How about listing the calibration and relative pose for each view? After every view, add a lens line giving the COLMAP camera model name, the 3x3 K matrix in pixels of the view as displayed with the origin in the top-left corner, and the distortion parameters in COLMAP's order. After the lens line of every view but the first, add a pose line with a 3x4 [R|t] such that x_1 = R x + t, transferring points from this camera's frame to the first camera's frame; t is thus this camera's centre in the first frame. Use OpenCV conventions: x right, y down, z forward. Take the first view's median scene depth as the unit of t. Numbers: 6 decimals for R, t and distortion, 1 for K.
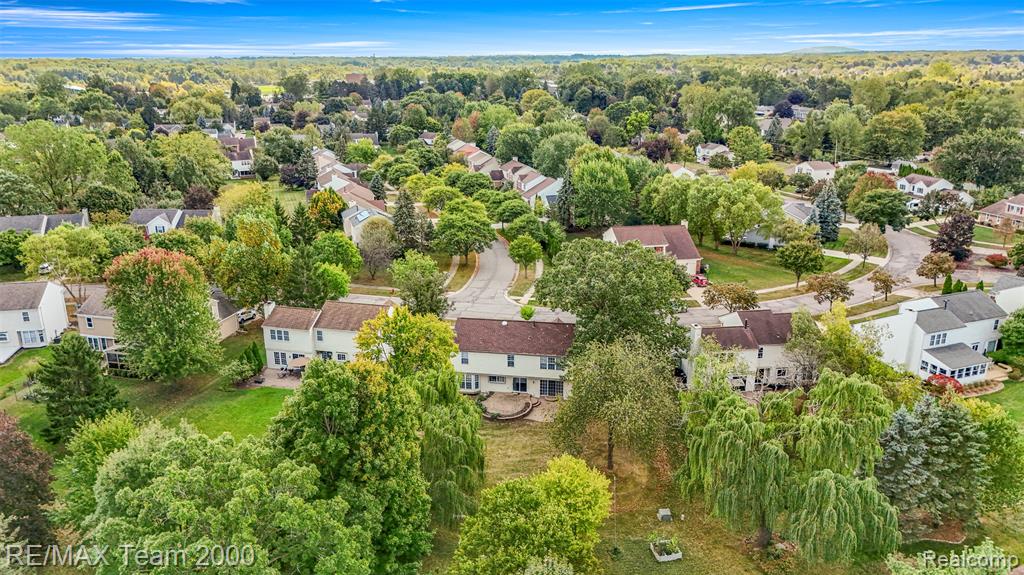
lens RADIAL K [[752.6, 0, 512.4], [0, 752.6, 290.0], [0, 0, 1]] dist [0.035218, -0.005113]
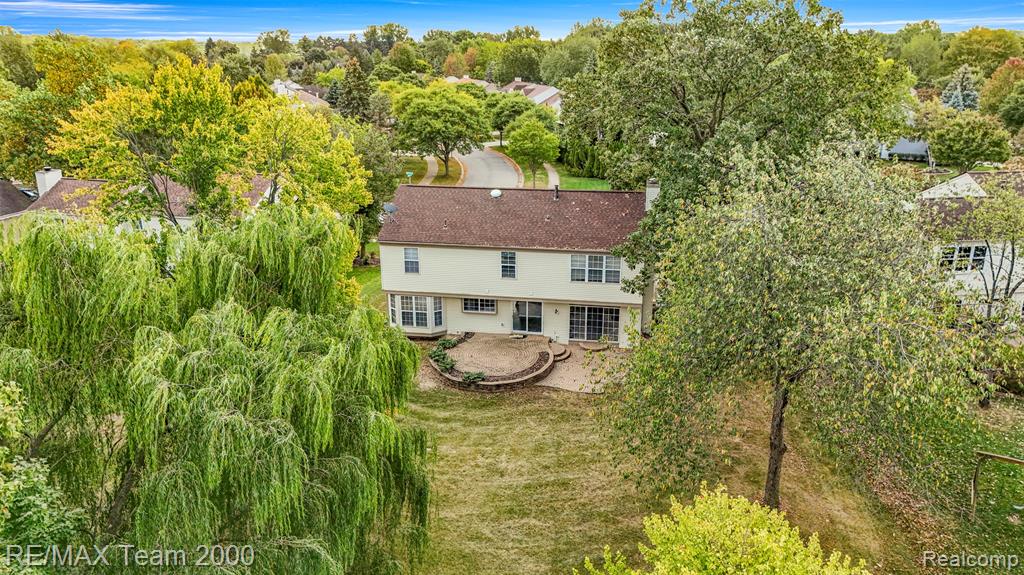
lens RADIAL K [[752.6, 0, 512.1], [0, 752.6, 285.5], [0, 0, 1]] dist [0.035218, -0.005113]
pose [[0.999987, -0.001118, -0.005043, 0.002666], [0.001142, 0.999988, 0.004668, 0.103980], [0.005038, -0.004674, 0.999976, 0.523748]]
